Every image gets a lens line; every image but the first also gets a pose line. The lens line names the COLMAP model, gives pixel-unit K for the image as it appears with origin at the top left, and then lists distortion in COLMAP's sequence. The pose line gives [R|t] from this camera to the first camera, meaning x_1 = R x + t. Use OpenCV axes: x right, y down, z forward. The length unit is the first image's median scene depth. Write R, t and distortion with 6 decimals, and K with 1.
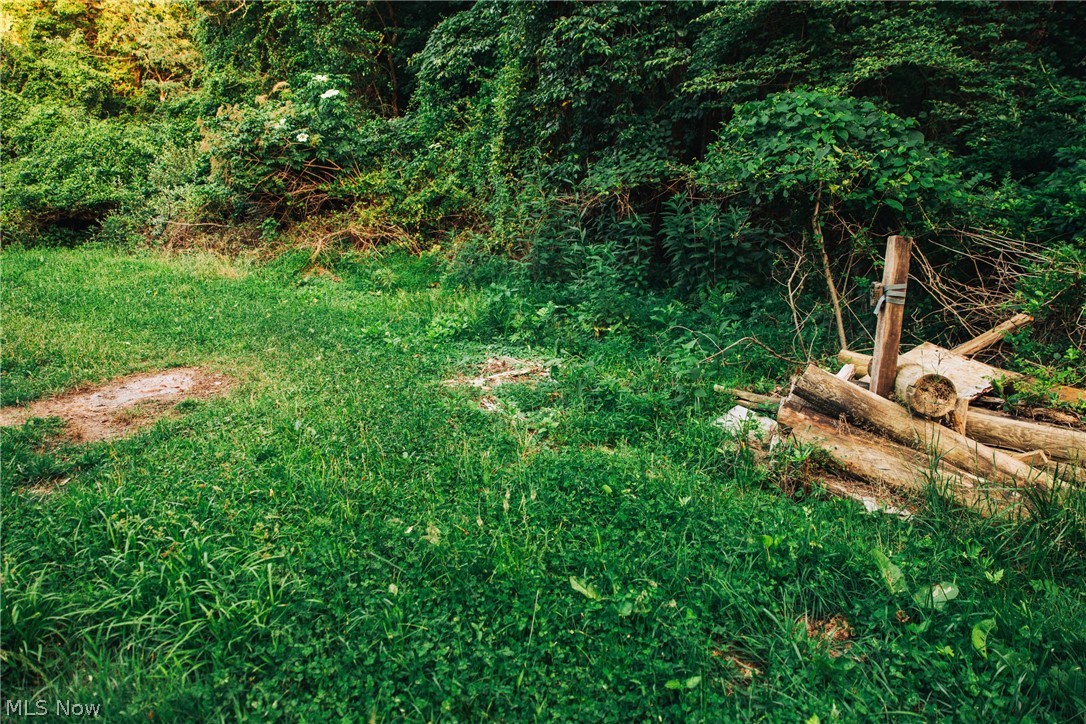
lens RADIAL K [[719.0, 0, 539.7], [0, 719.0, 361.0], [0, 0, 1]] dist [-0.002560, 0.001891]
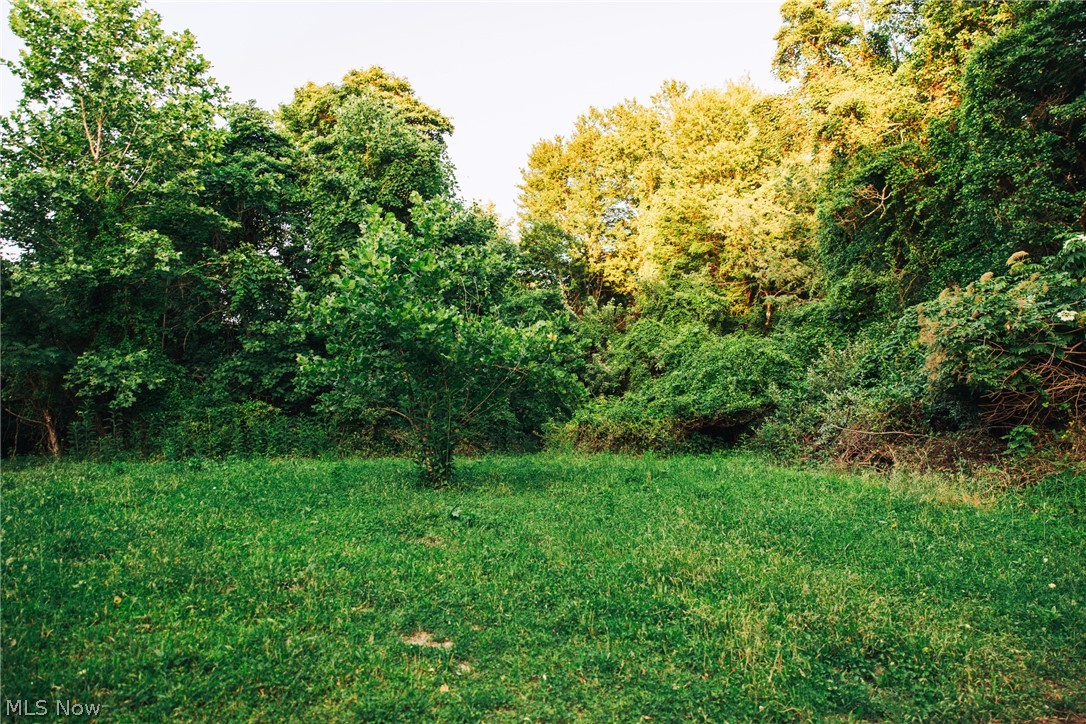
lens RADIAL K [[719.0, 0, 539.7], [0, 719.0, 361.0], [0, 0, 1]] dist [-0.002560, 0.001891]
pose [[0.740748, -0.064822, -0.668649, -0.143167], [-0.125074, 0.964623, -0.232075, -0.019080], [0.660037, 0.255540, 0.706435, 0.088248]]
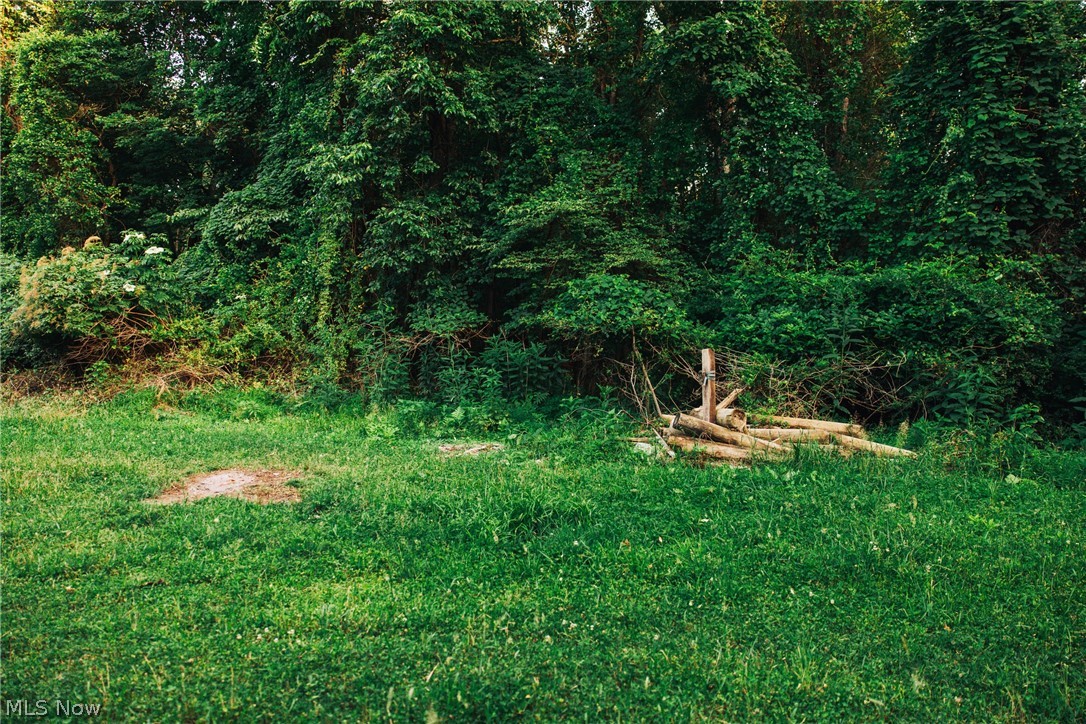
lens RADIAL K [[719.0, 0, 539.7], [0, 719.0, 361.0], [0, 0, 1]] dist [-0.002560, 0.001891]
pose [[0.870403, -0.023747, 0.491767, -0.193009], [0.121677, 0.978228, -0.168123, 0.031296], [-0.477068, 0.206172, 0.854341, -0.113583]]
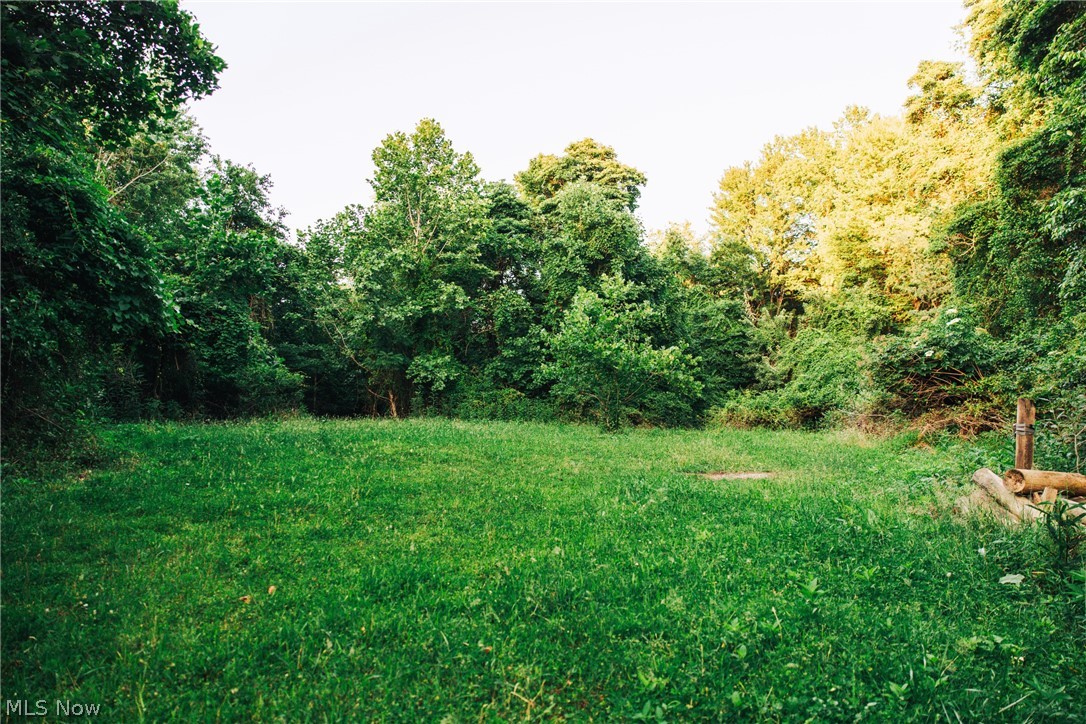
lens RADIAL K [[719.0, 0, 539.7], [0, 719.0, 361.0], [0, 0, 1]] dist [-0.002560, 0.001891]
pose [[0.515907, -0.049735, -0.855200, 0.279585], [-0.197336, 0.964564, -0.175140, 0.057621], [0.833606, 0.259118, 0.487811, -0.182544]]
